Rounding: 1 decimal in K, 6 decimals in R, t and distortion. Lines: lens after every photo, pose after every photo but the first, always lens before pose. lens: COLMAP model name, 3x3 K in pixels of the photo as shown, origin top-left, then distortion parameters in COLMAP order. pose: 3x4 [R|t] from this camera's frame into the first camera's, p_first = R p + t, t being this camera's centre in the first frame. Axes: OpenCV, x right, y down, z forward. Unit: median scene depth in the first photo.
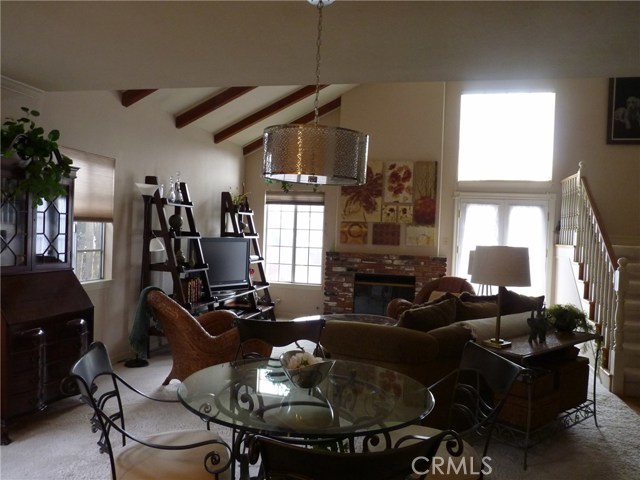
lens RADIAL K [[519.9, 0, 320.0], [0, 519.9, 240.0], [0, 0, 1]] dist [-0.005335, -0.006412]
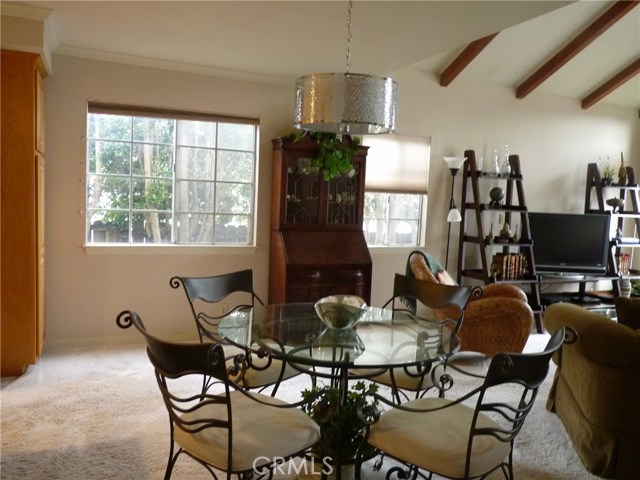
lens RADIAL K [[519.9, 0, 320.0], [0, 519.9, 240.0], [0, 0, 1]] dist [-0.005335, -0.006412]
pose [[0.613288, 0.059986, -0.787578, 0.221388], [-0.039012, 0.998196, 0.045649, 0.013438], [0.788895, 0.002729, 0.614521, 0.097451]]
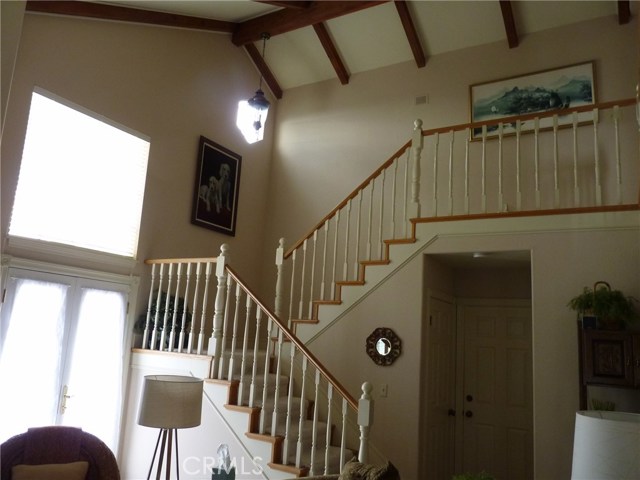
lens RADIAL K [[519.9, 0, 320.0], [0, 519.9, 240.0], [0, 0, 1]] dist [-0.005335, -0.006412]
pose [[0.298572, 0.159006, 0.941048, -0.154029], [-0.029352, 0.987087, -0.157472, -0.031971], [-0.953936, 0.019395, 0.299384, 0.522821]]
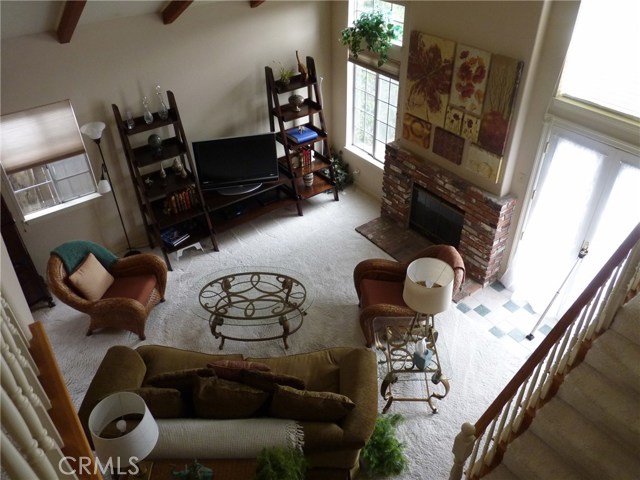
lens RADIAL K [[519.9, 0, 320.0], [0, 519.9, 240.0], [0, 0, 1]] dist [-0.005335, -0.006412]
pose [[0.747213, 0.354818, -0.561941, 0.462754], [0.041212, 0.819186, 0.572046, -0.337512], [0.663306, -0.450599, 0.597483, 0.379793]]
